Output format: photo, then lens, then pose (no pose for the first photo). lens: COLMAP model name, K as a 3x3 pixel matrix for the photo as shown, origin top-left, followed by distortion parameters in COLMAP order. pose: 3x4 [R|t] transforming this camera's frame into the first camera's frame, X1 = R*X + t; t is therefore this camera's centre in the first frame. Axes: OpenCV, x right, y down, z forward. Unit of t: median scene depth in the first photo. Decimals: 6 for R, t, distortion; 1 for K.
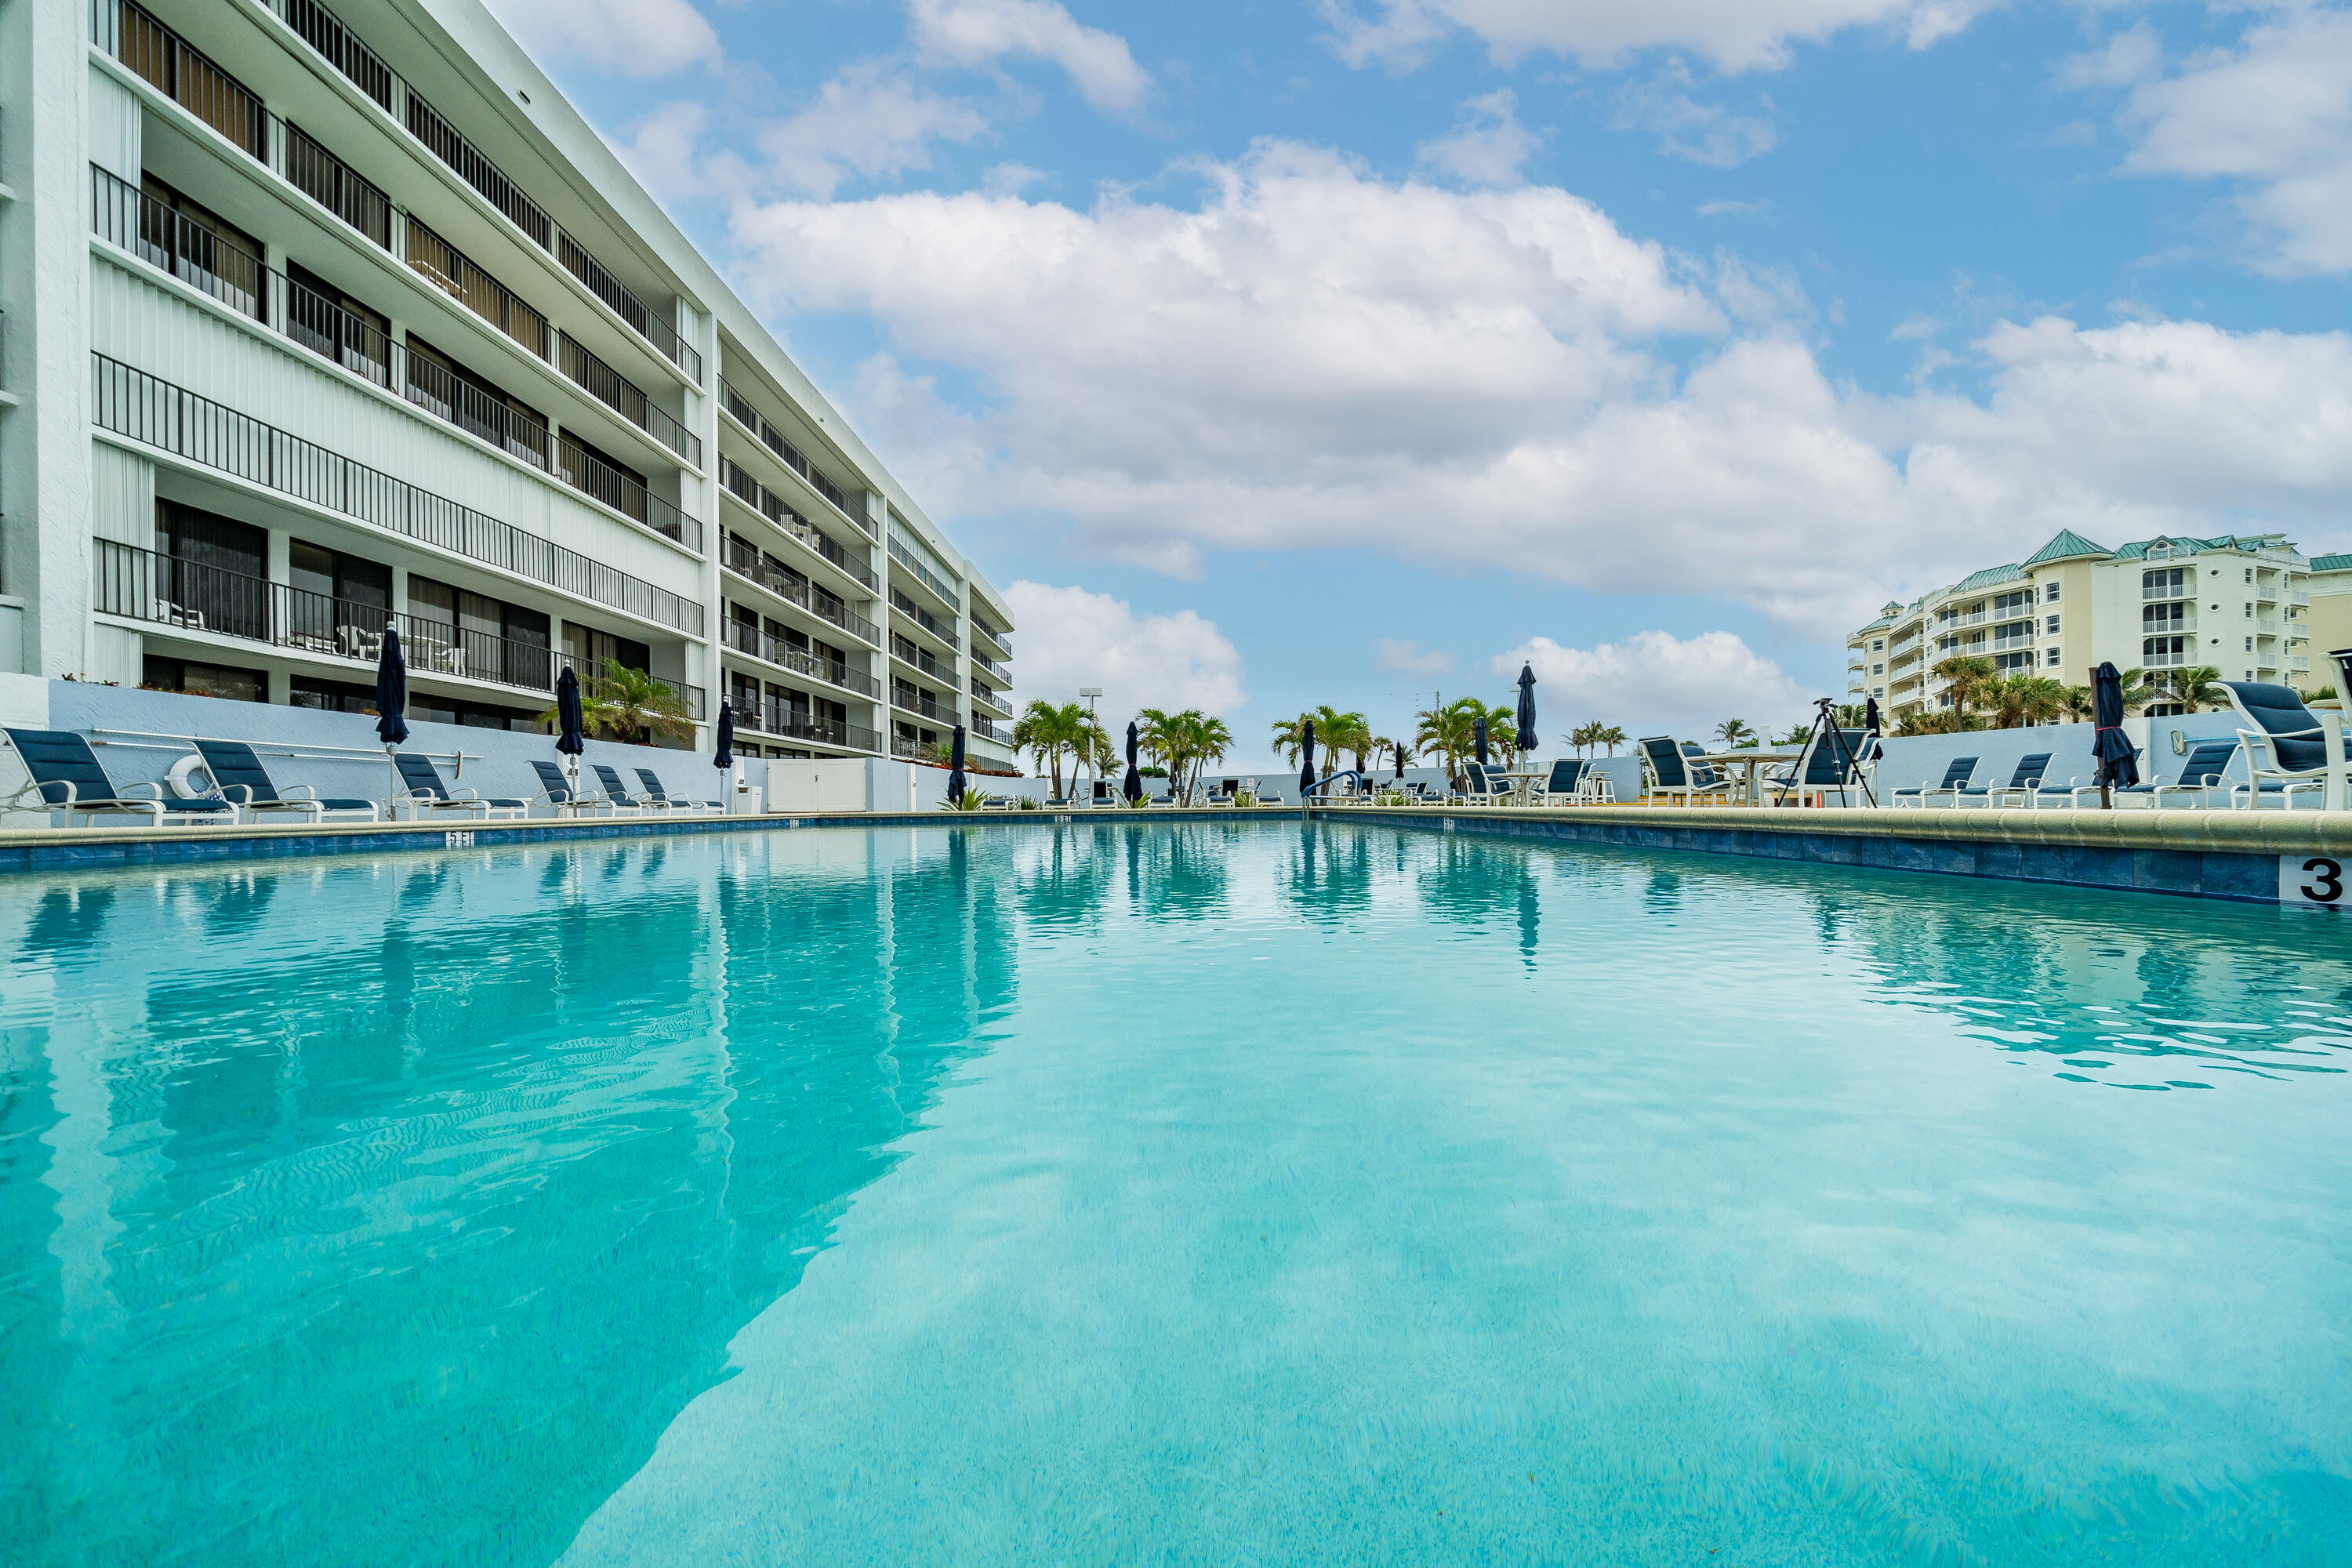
lens RADIAL K [[809.5, 0, 1173.0], [0, 809.5, 813.1], [0, 0, 1]] dist [-0.005457, 0.000076]
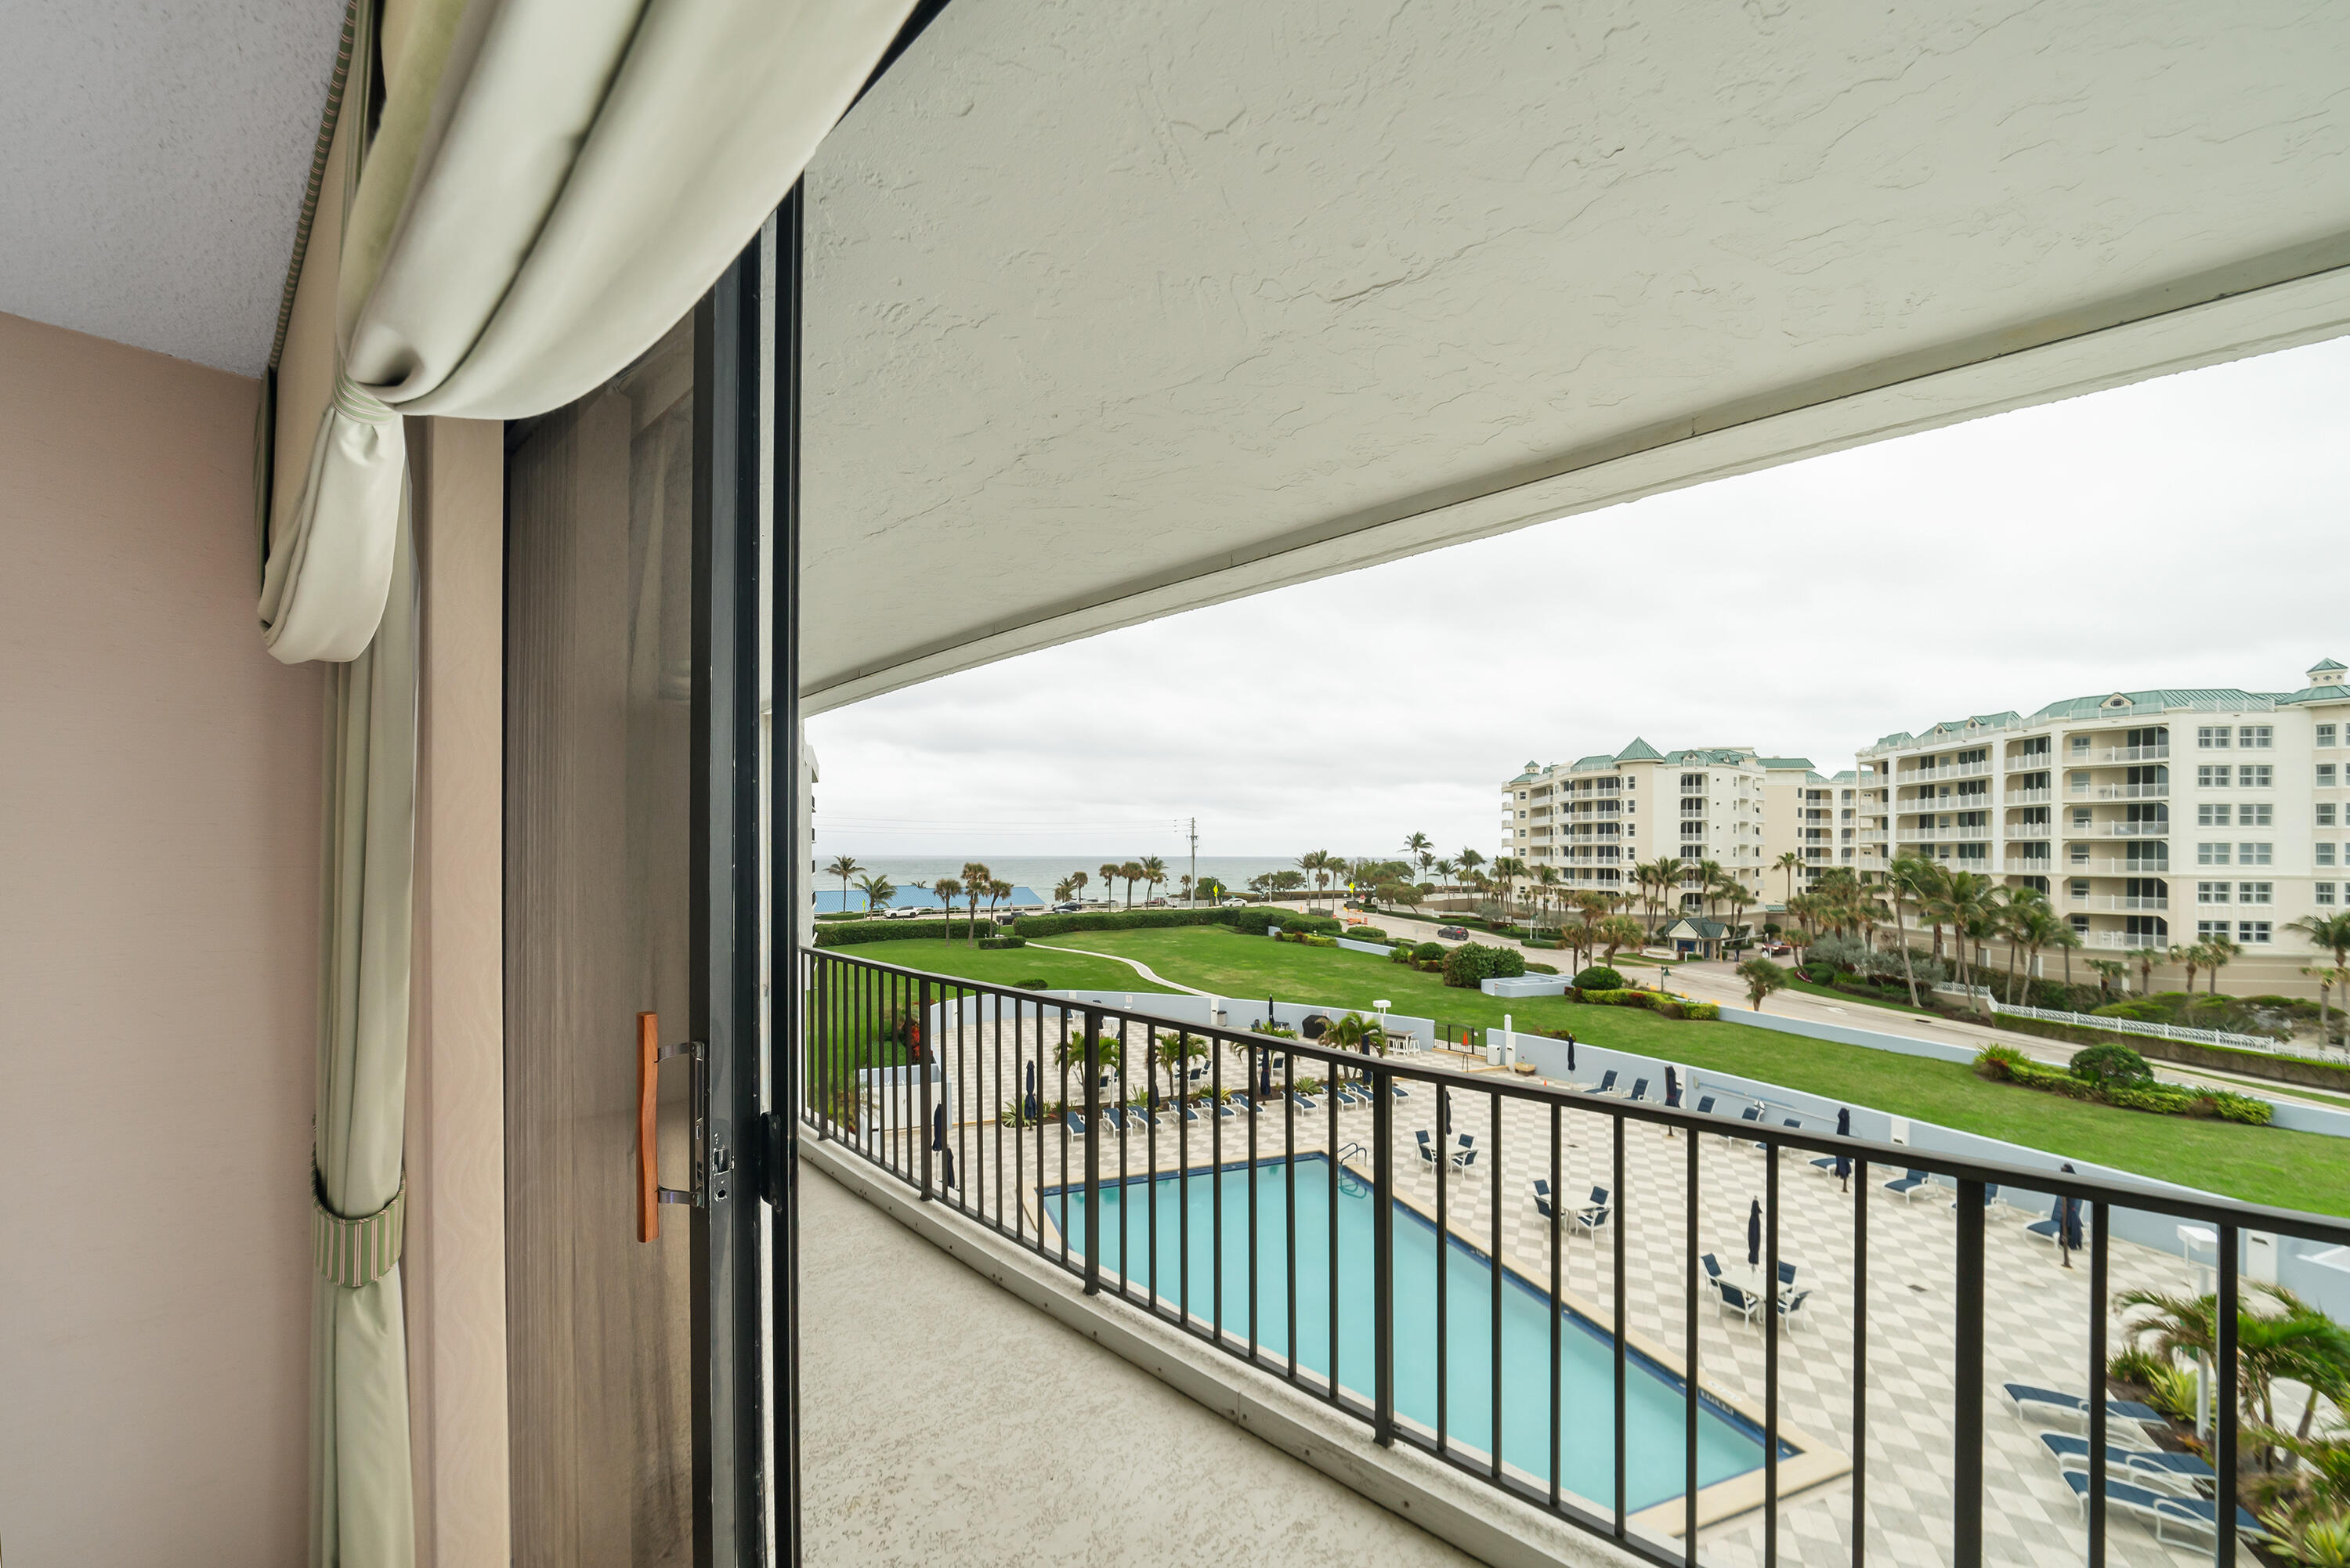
lens RADIAL K [[873.0, 0, 1175.8], [0, 873.0, 860.9], [0, 0, 1]] dist [-0.003513, -0.000836]
pose [[0.937182, 0.014995, 0.348518, -0.217133], [-0.010357, 0.999831, -0.015168, -0.167169], [-0.348687, 0.010605, 0.937179, -0.174954]]
